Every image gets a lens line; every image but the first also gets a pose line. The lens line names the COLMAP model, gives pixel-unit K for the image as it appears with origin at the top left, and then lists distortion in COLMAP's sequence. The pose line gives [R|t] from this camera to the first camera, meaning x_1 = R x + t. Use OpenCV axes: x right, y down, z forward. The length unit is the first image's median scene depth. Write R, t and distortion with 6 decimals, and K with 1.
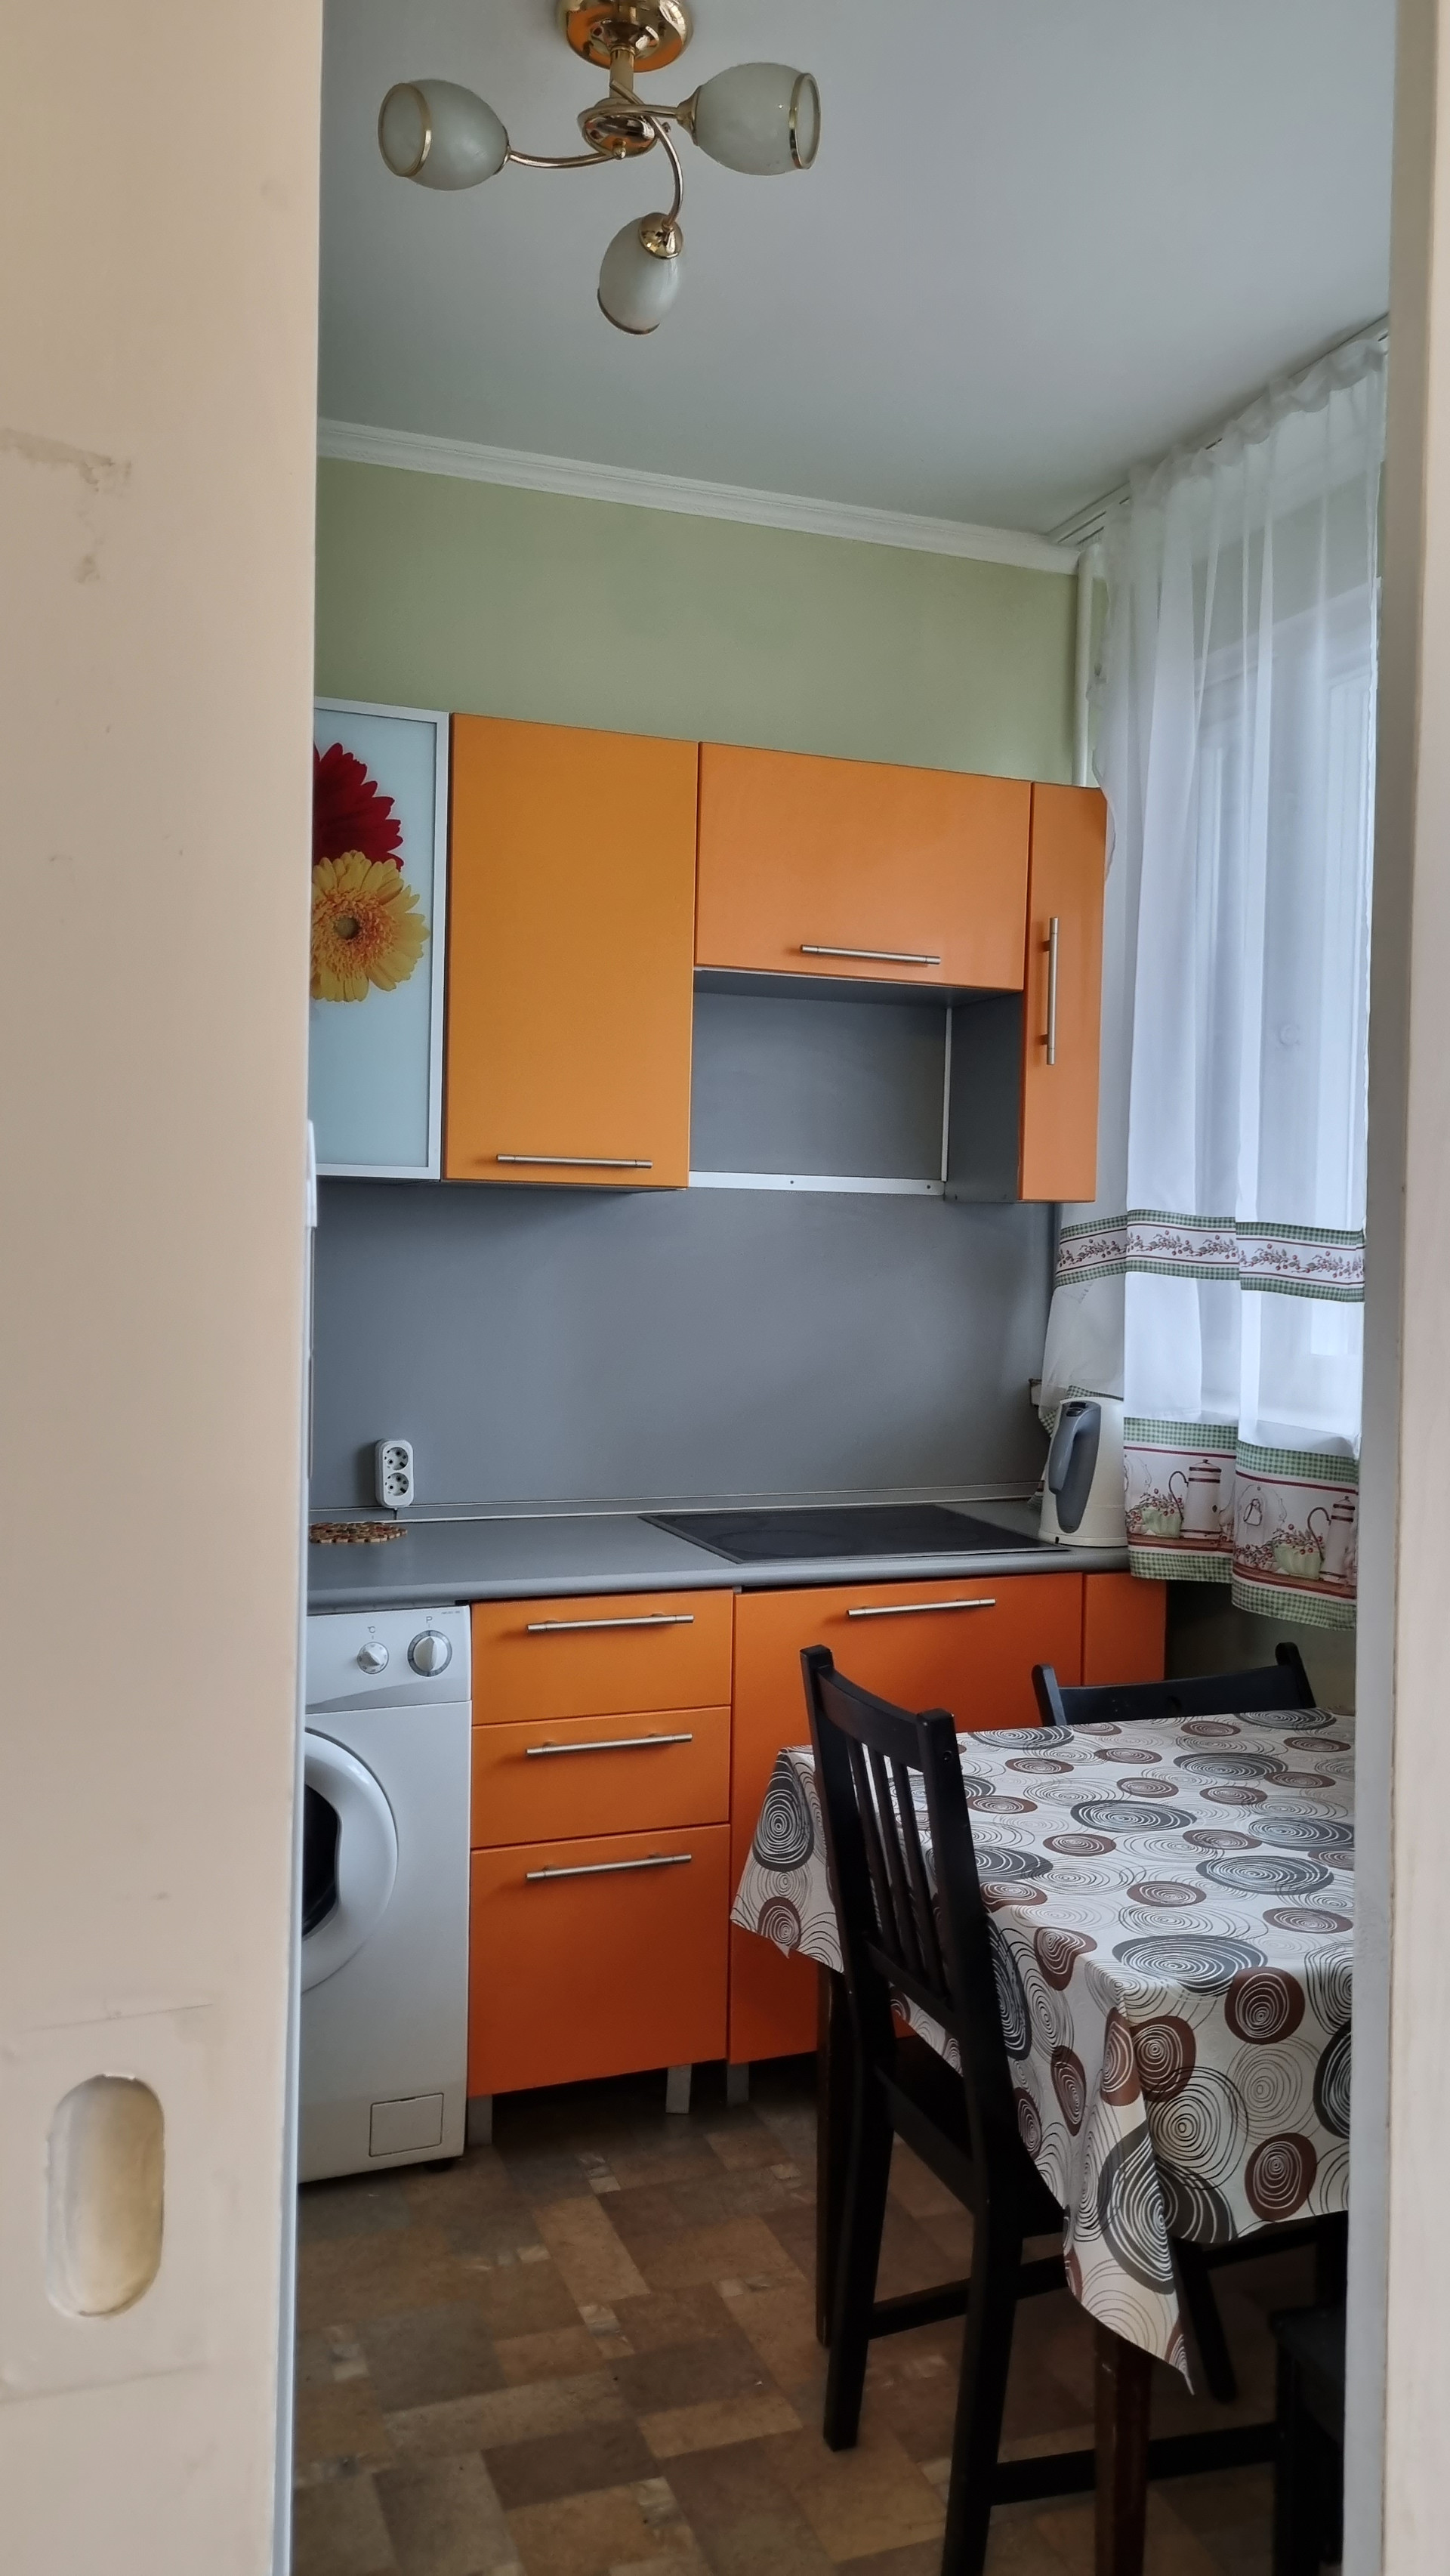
lens RADIAL K [[1949.4, 0, 762.3], [0, 1949.4, 1311.3], [0, 0, 1]] dist [0.037197, -0.029857]
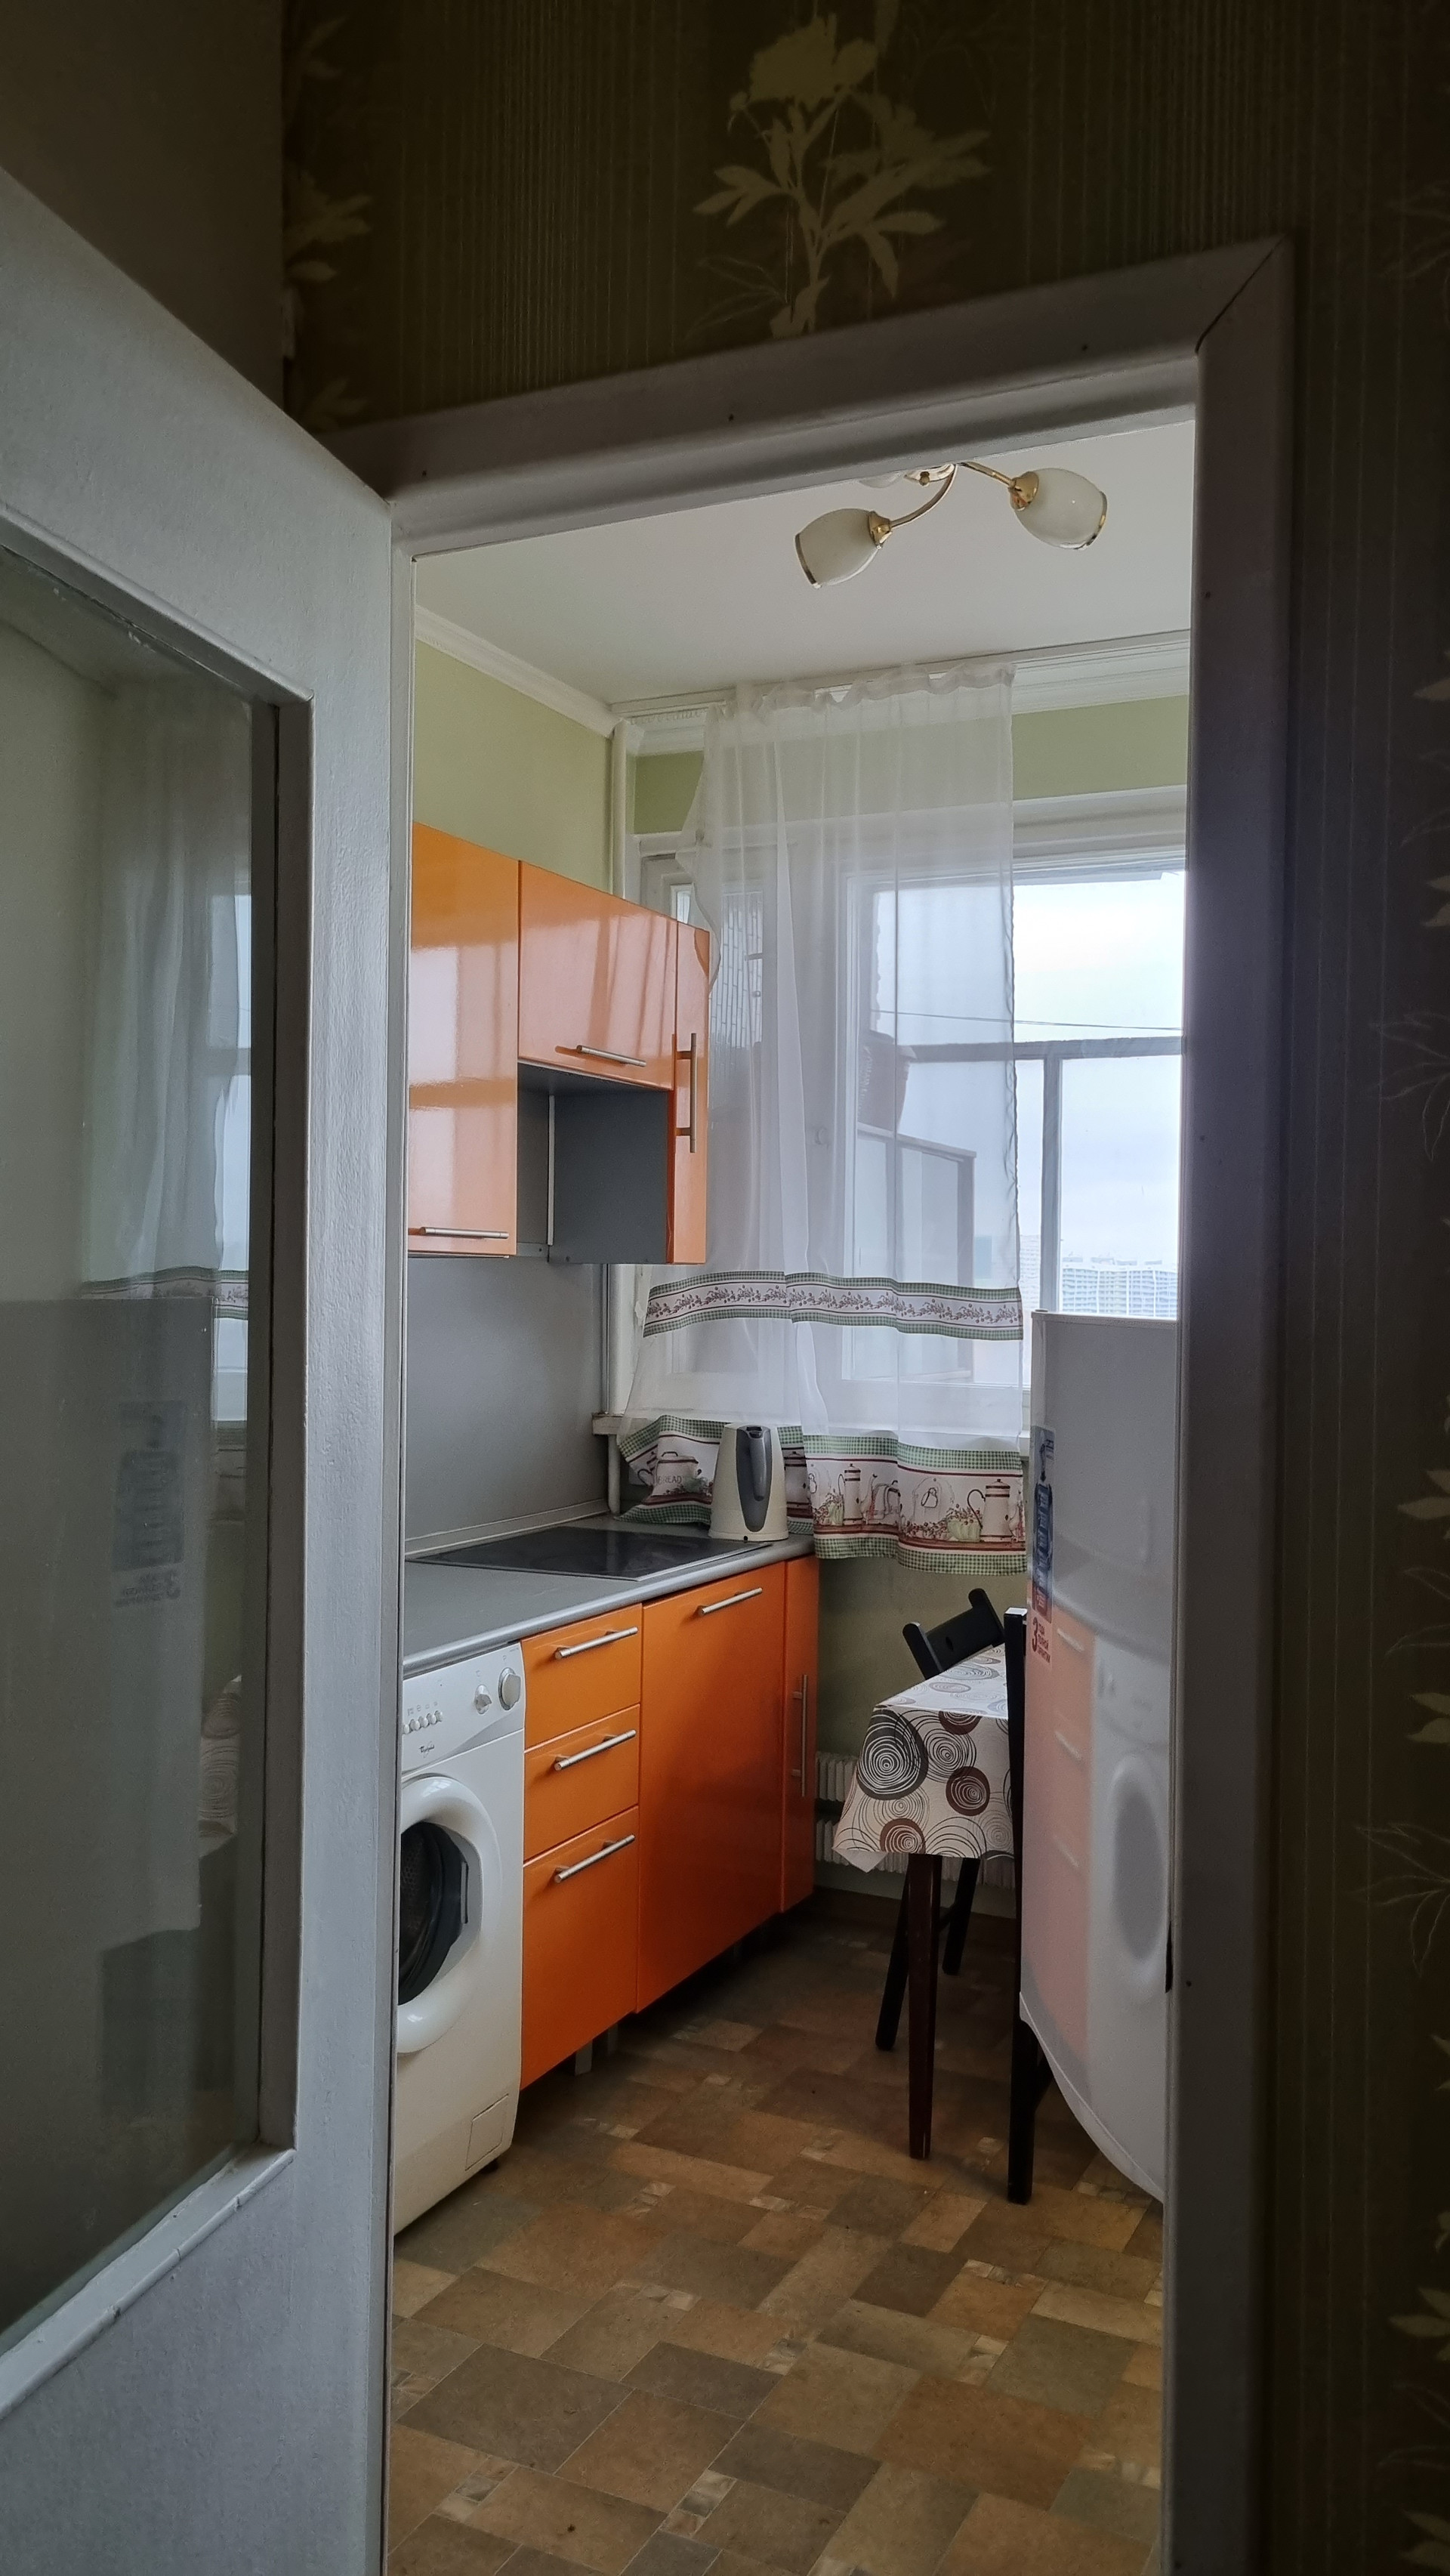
lens RADIAL K [[1949.4, 0, 747.1], [0, 1949.4, 1305.8], [0, 0, 1]] dist [0.037197, -0.029857]
pose [[0.732266, -0.020064, 0.680723, -0.781445], [0.029437, 0.999564, -0.002204, -0.031574], [-0.680382, 0.021652, 0.732537, 0.099935]]
